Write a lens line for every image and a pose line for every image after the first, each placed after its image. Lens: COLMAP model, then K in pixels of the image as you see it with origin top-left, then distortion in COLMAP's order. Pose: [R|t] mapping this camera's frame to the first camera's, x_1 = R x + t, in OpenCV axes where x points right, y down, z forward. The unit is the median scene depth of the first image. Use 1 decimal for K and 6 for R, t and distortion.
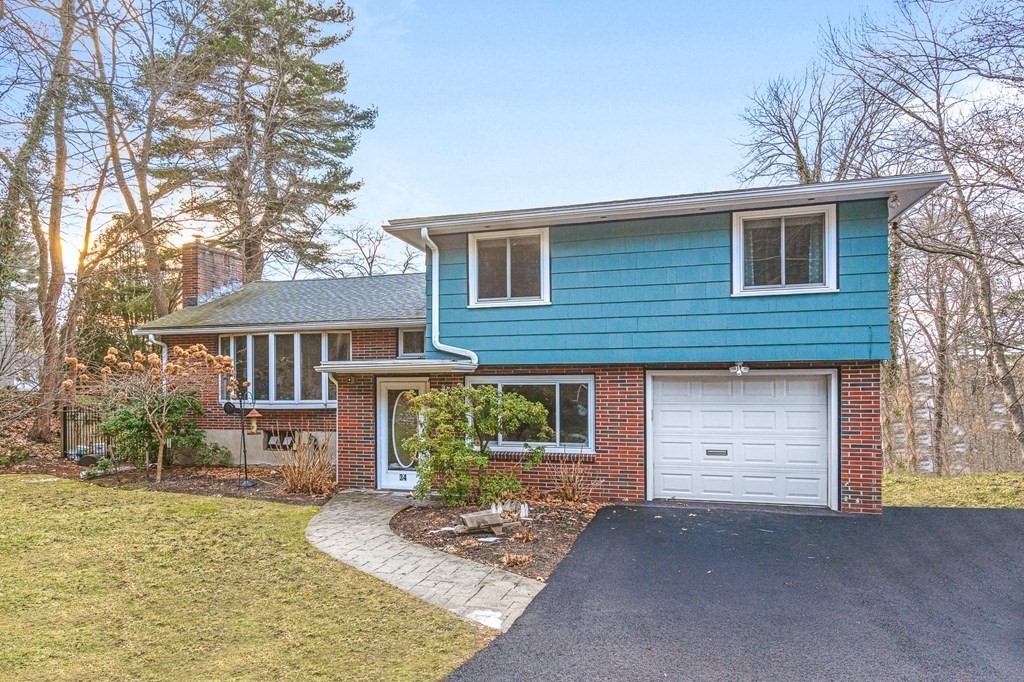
lens RADIAL K [[585.1, 0, 512.0], [0, 585.1, 385.5], [0, 0, 1]] dist [0.000160, -0.000019]
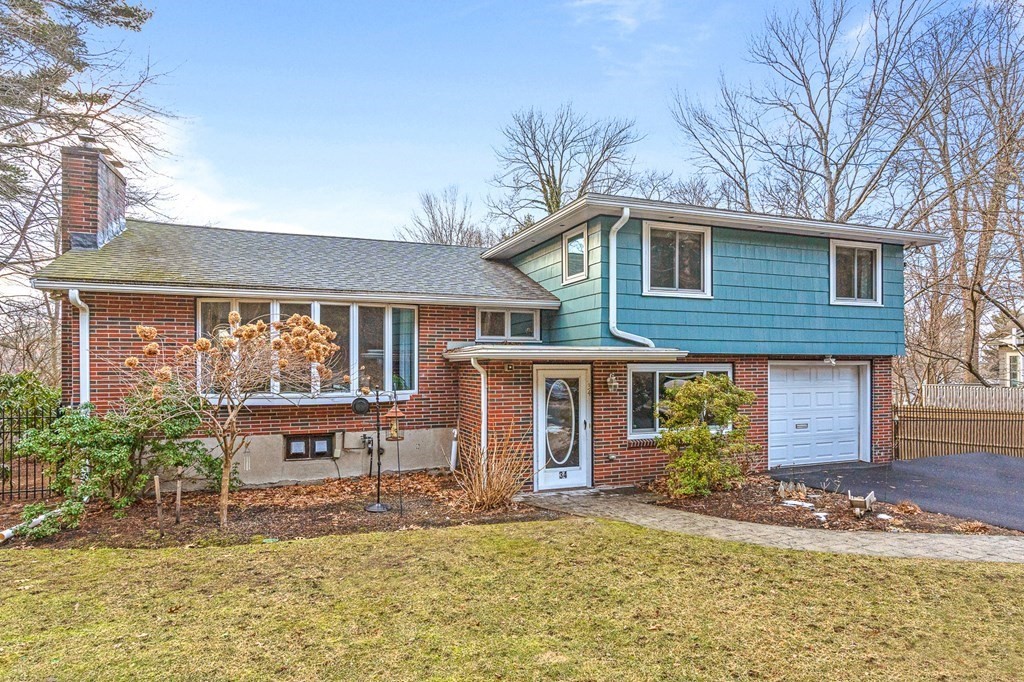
lens RADIAL K [[560.4, 0, 511.5], [0, 560.4, 363.8], [0, 0, 1]] dist [-0.003212, -0.000743]
pose [[0.812152, 0.003996, 0.583432, -0.808621], [-0.003037, 0.999992, -0.002621, -0.013779], [-0.583438, 0.000357, 0.812158, 0.362474]]
